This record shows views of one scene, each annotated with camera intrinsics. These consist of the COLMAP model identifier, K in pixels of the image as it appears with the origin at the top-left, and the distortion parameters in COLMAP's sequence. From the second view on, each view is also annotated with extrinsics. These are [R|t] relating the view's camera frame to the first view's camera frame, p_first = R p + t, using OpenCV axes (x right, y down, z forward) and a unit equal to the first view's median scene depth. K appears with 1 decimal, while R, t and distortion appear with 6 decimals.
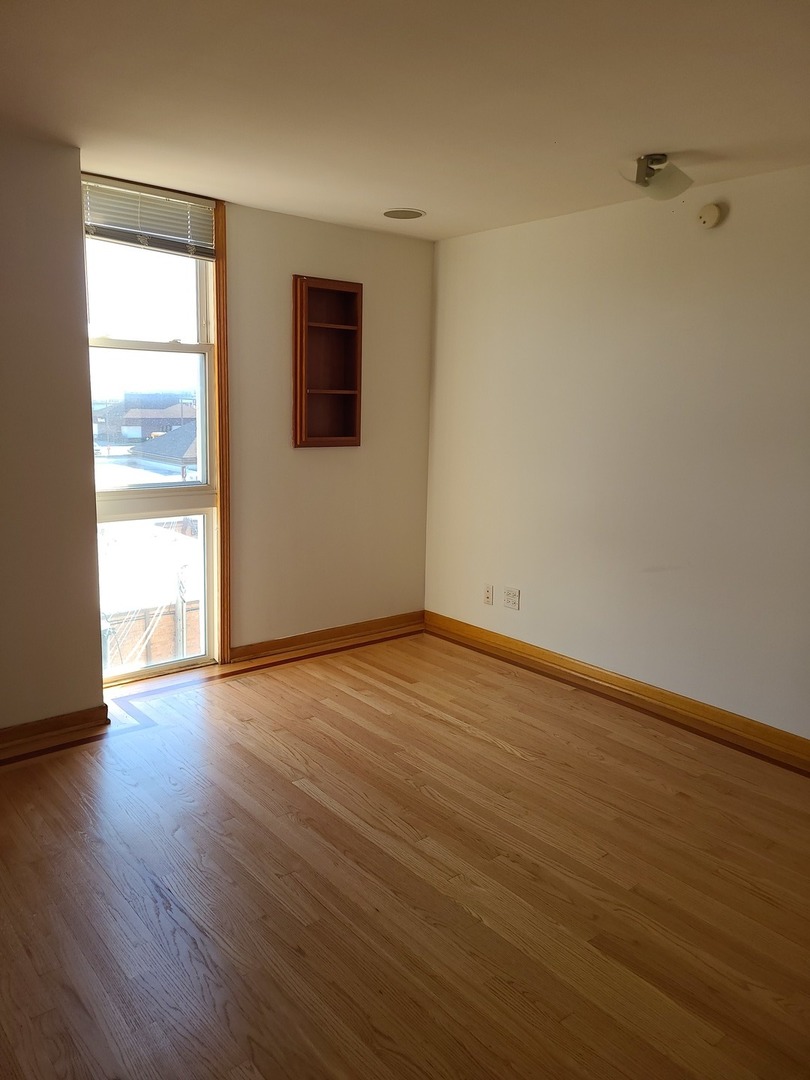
lens RADIAL K [[811.6, 0, 404.3], [0, 811.6, 539.2], [0, 0, 1]] dist [0.060079, -0.036911]
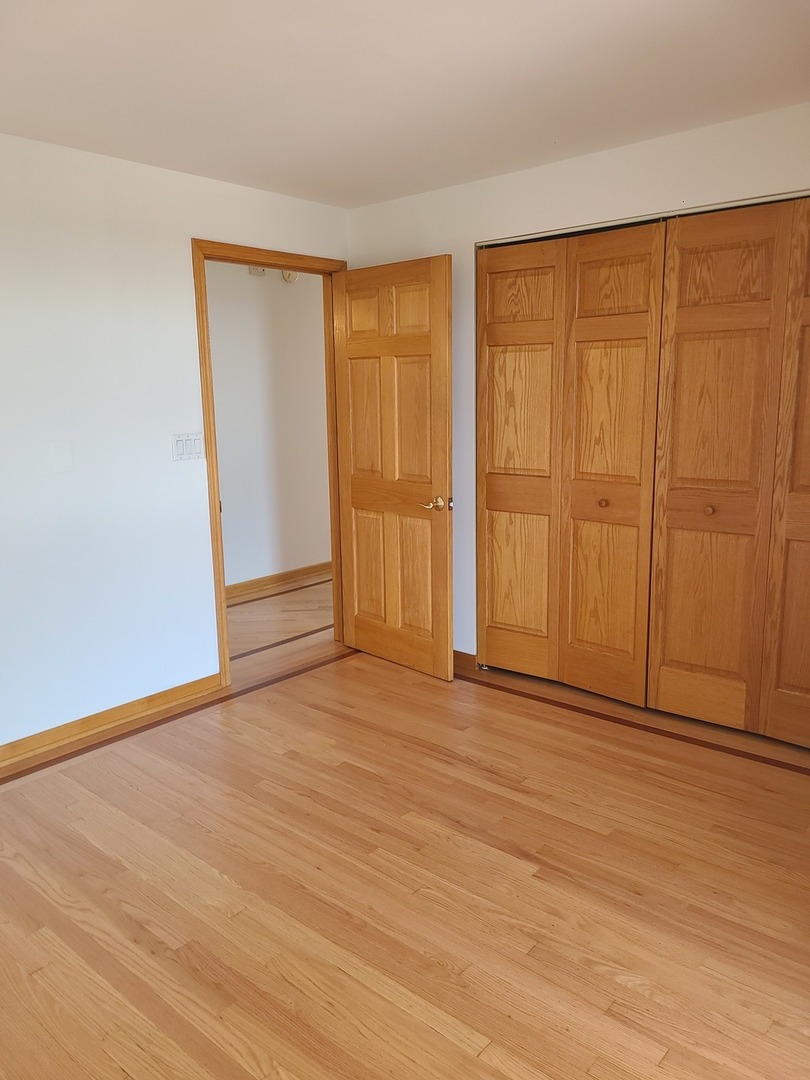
lens RADIAL K [[811.6, 0, 405.5], [0, 811.6, 539.8], [0, 0, 1]] dist [0.060079, -0.036911]
pose [[-0.987937, 0.022832, -0.153161, 0.008005], [-0.035042, 0.930452, 0.364734, -0.307398], [0.150837, 0.365701, -0.918428, 1.684358]]
